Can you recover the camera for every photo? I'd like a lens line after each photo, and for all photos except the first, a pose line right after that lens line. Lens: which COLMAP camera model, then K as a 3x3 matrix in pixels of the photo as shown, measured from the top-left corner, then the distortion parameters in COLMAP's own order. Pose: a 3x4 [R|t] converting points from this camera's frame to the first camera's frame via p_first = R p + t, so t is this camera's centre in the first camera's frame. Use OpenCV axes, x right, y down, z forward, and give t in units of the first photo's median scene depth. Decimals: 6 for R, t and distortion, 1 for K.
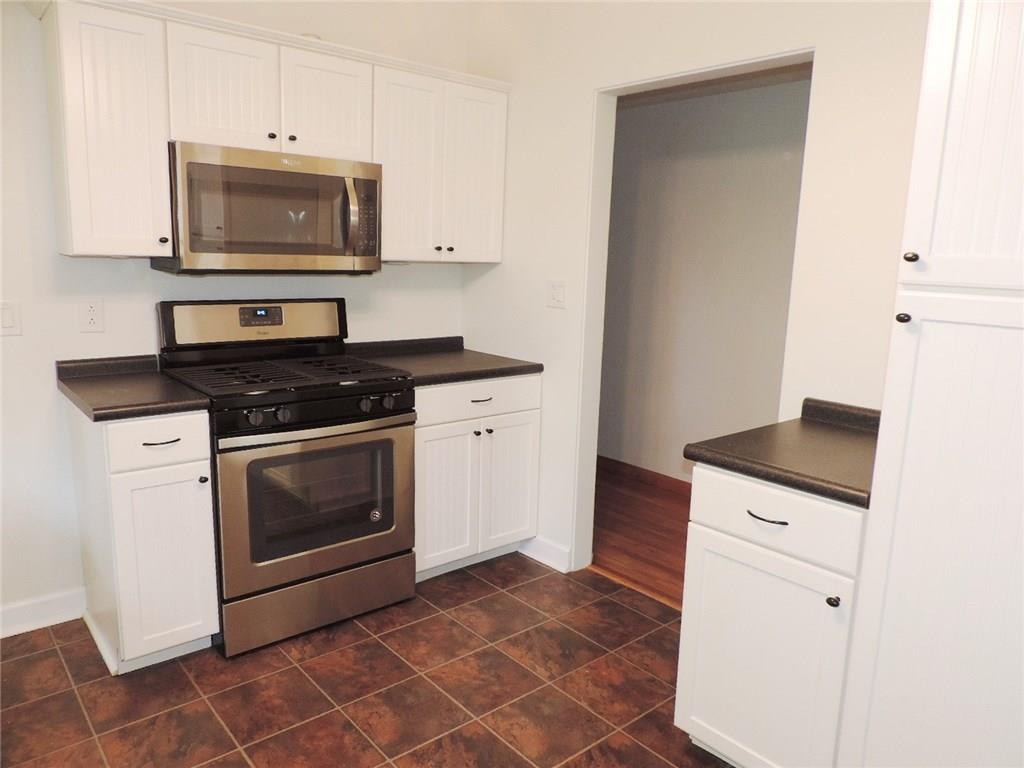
lens RADIAL K [[751.2, 0, 512.0], [0, 751.2, 384.0], [0, 0, 1]] dist [0.018727, -0.002159]
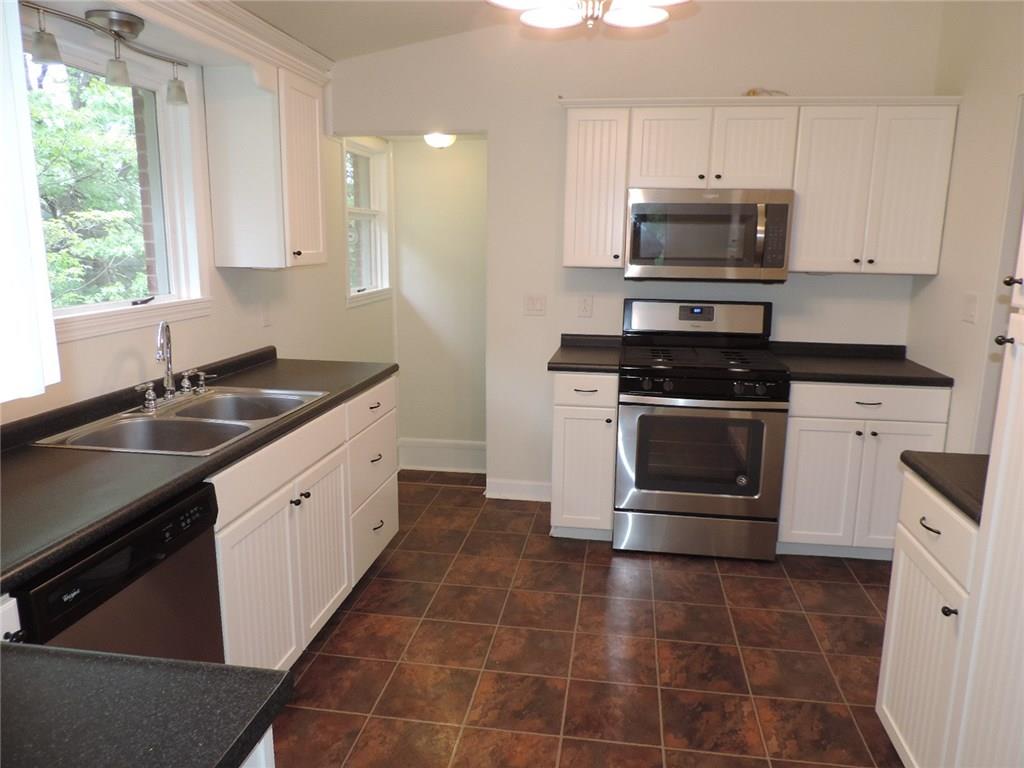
lens RADIAL K [[733.5, 0, 516.1], [0, 733.5, 385.6], [0, 0, 1]] dist [-0.001010, 0.000015]
pose [[0.661851, 0.128038, -0.738620, 0.427212], [-0.127284, 0.990193, 0.057592, 0.000094], [0.738750, 0.055897, 0.671658, -0.073528]]
